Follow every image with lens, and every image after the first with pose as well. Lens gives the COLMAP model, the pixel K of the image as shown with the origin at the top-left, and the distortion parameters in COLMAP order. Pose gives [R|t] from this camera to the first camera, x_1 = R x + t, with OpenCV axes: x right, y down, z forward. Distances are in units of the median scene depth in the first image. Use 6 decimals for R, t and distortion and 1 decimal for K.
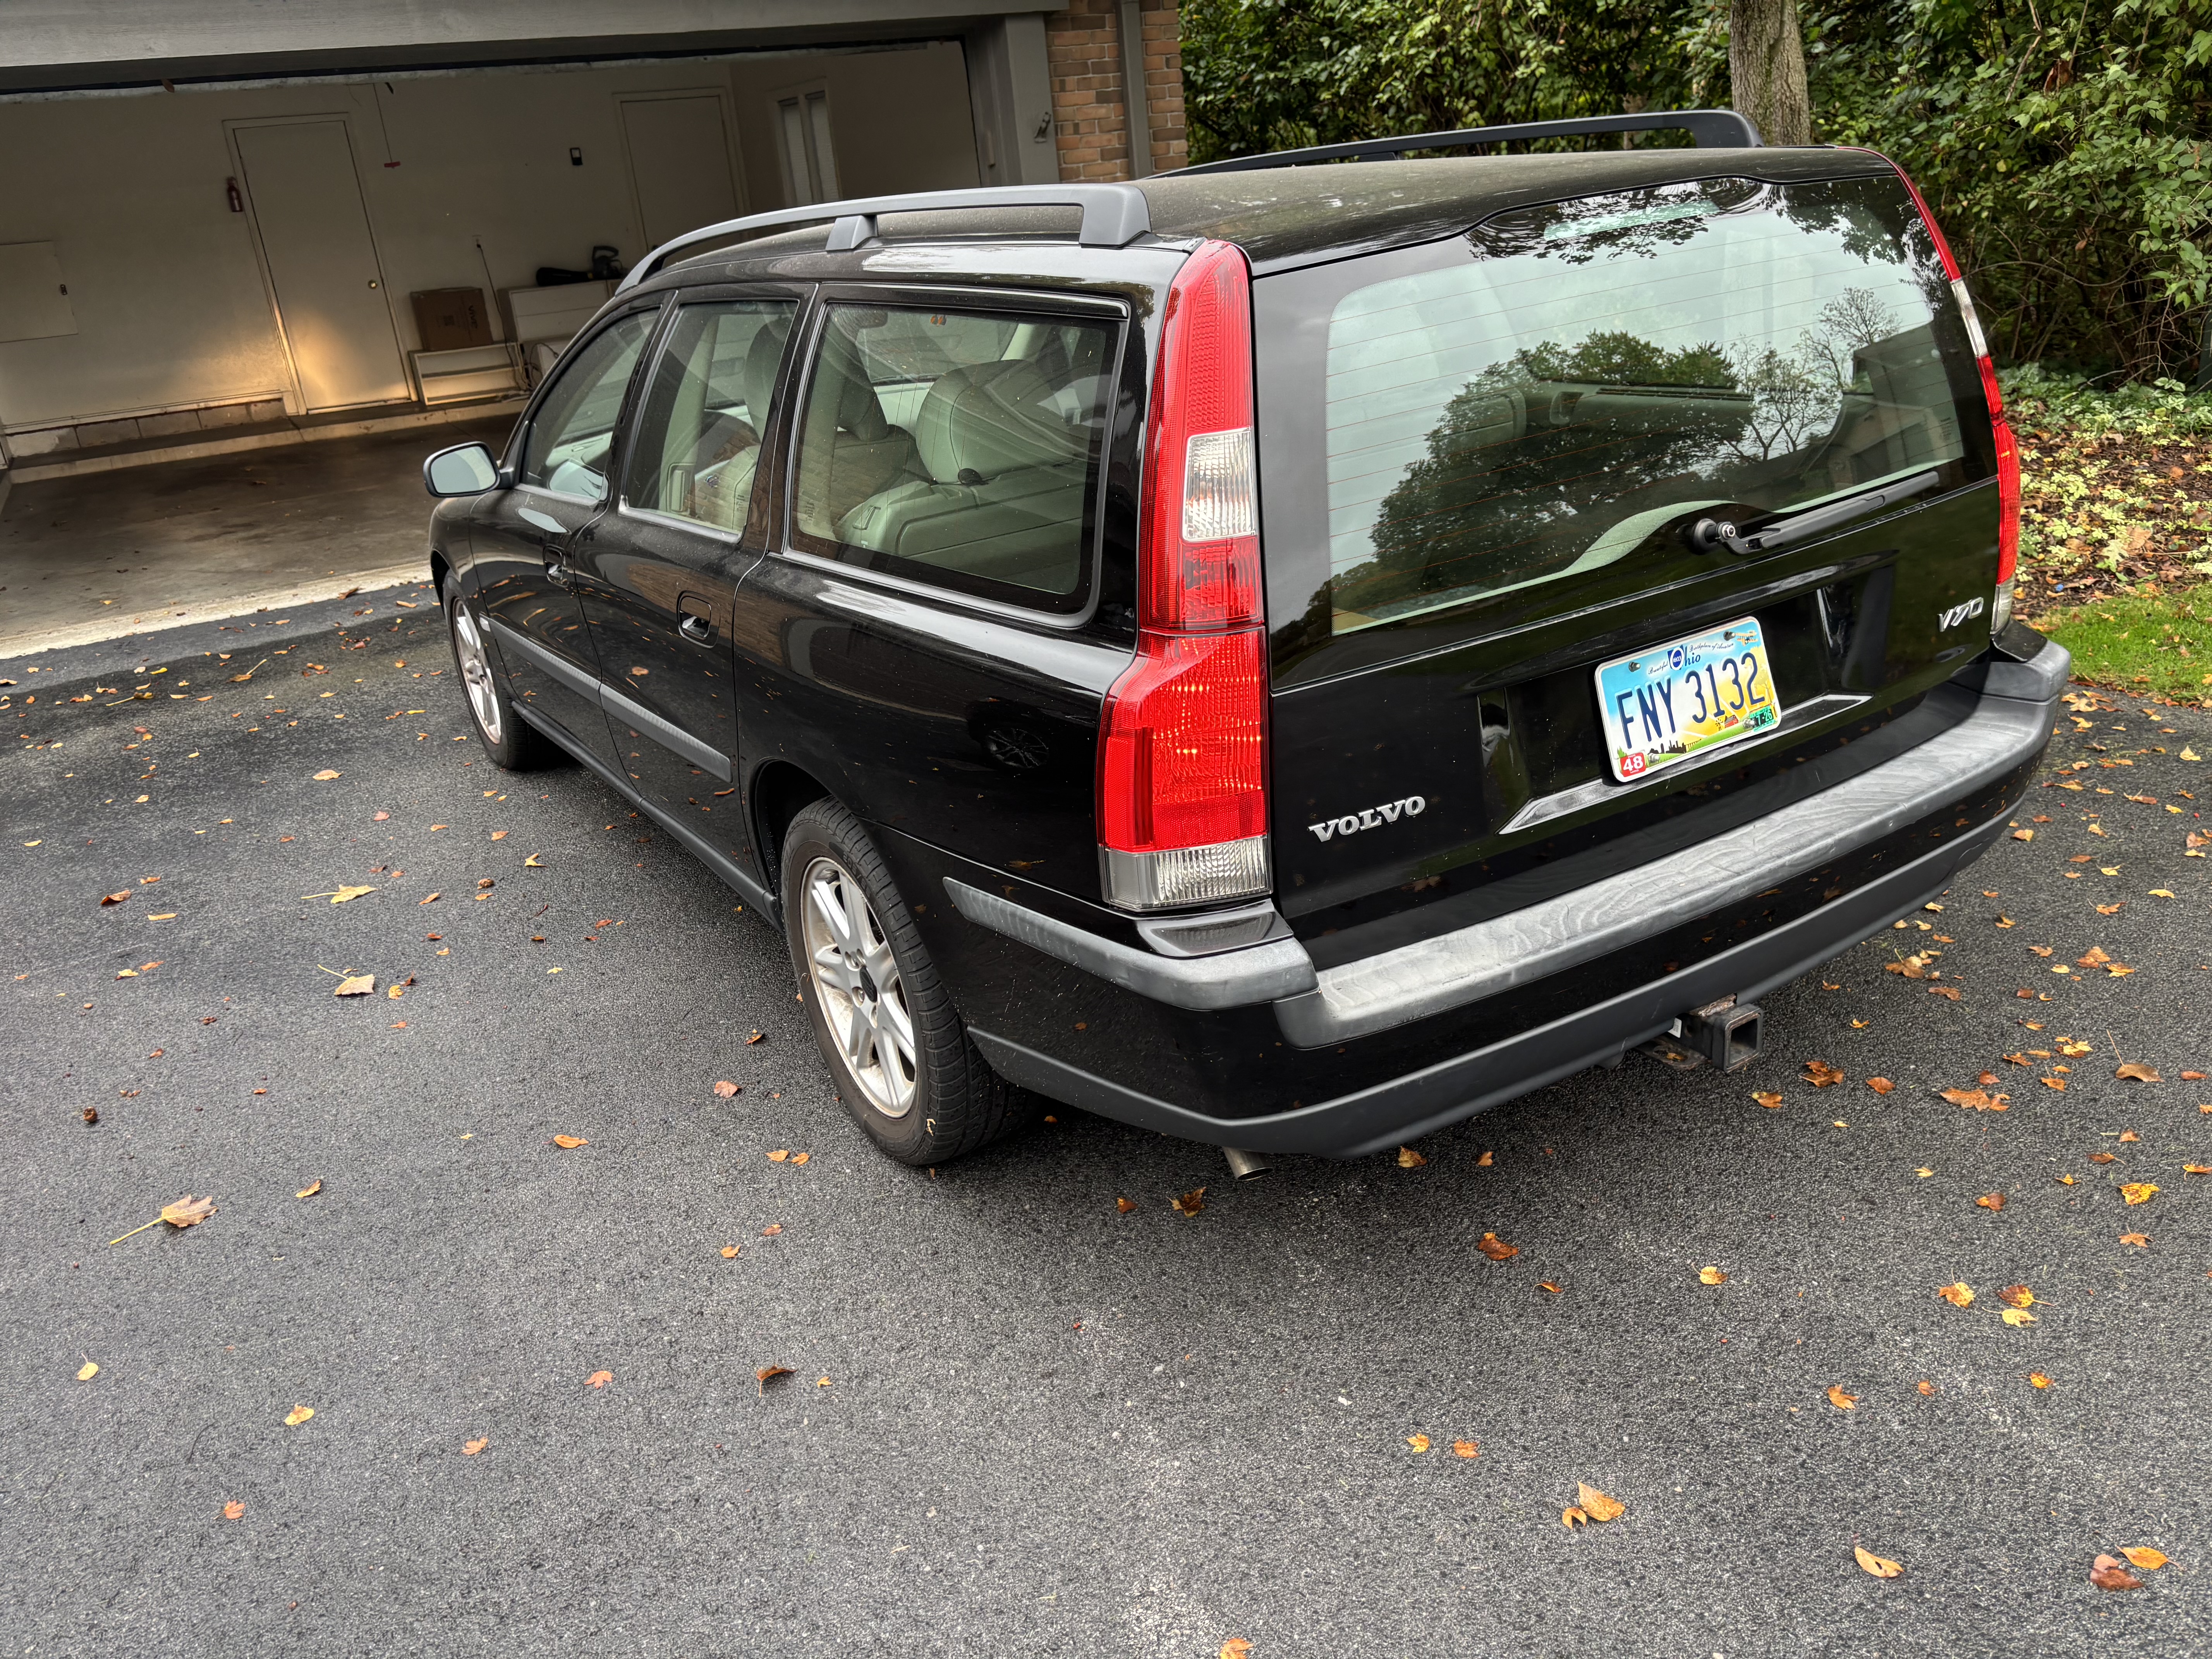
lens RADIAL K [[1694.6, 0, 1067.0], [0, 1694.6, 809.0], [0, 0, 1]] dist [0.028981, -0.044794]
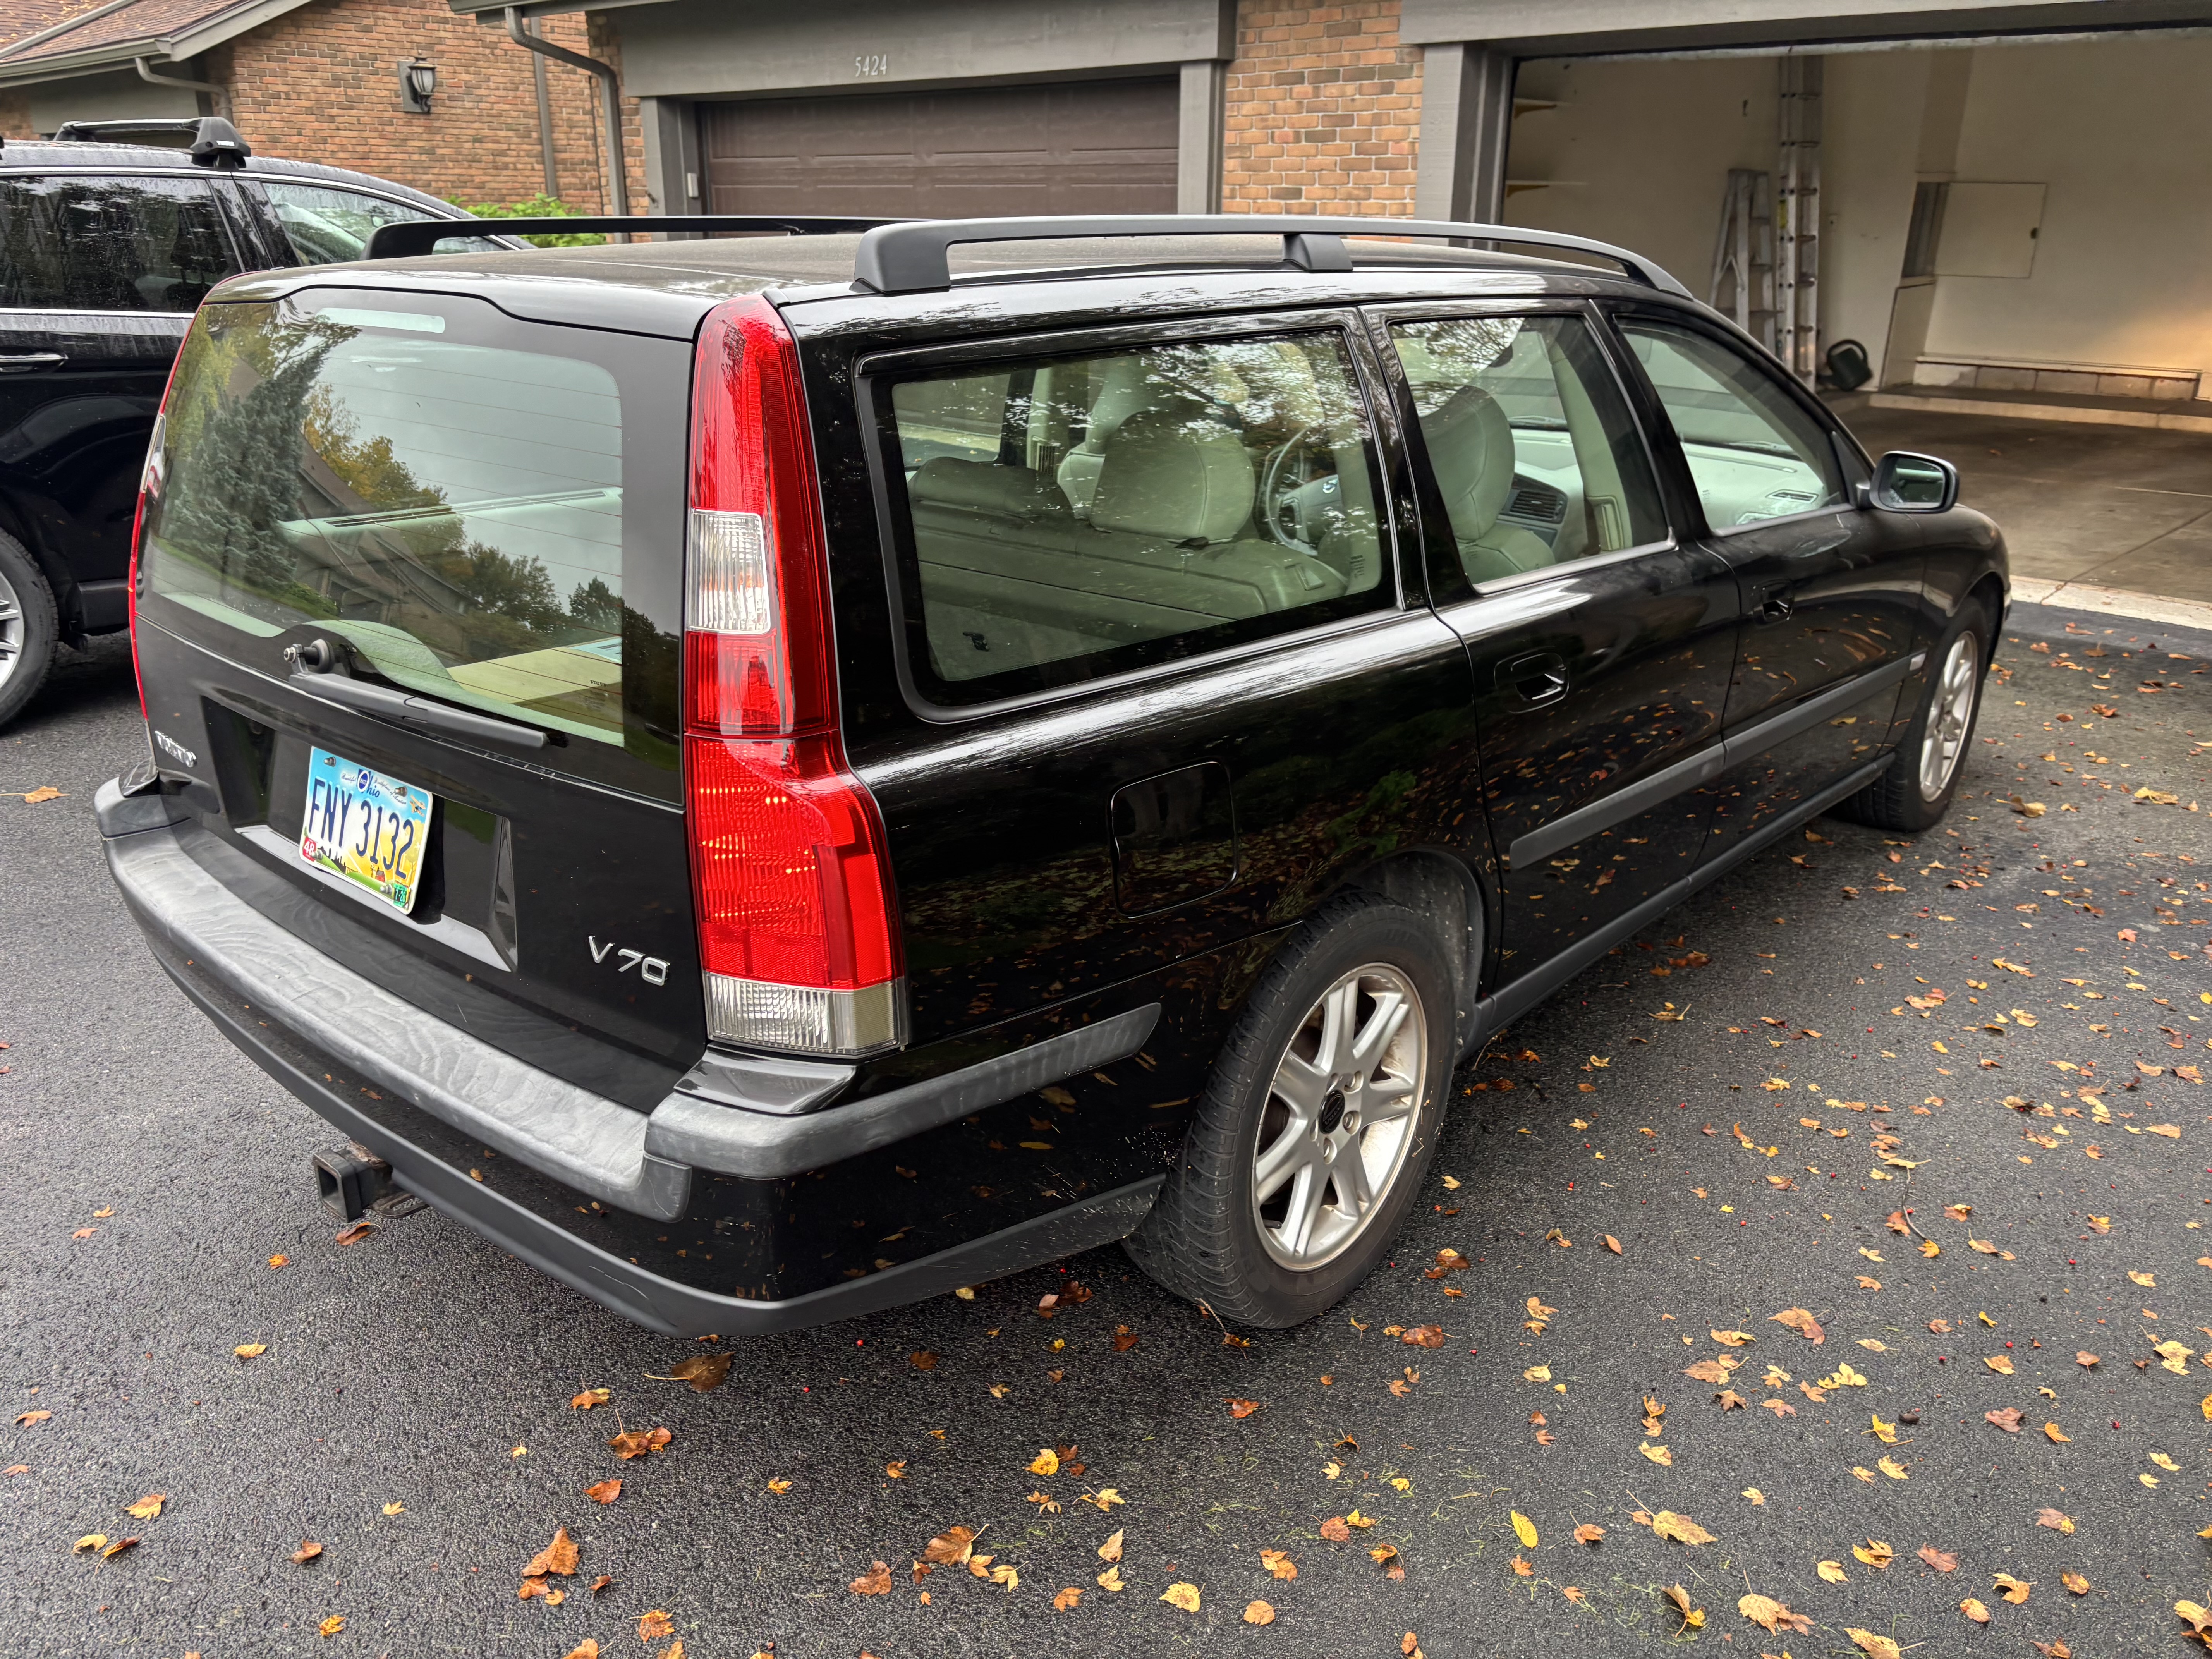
lens RADIAL K [[1663.6, 0, 1101.6], [0, 1663.6, 794.2], [0, 0, 1]] dist [0.051368, -0.051856]
pose [[0.309029, 0.404273, -0.860851, 1.281357], [-0.370051, 0.884940, 0.282744, -0.493846], [0.876107, 0.231182, 0.423074, 0.956533]]
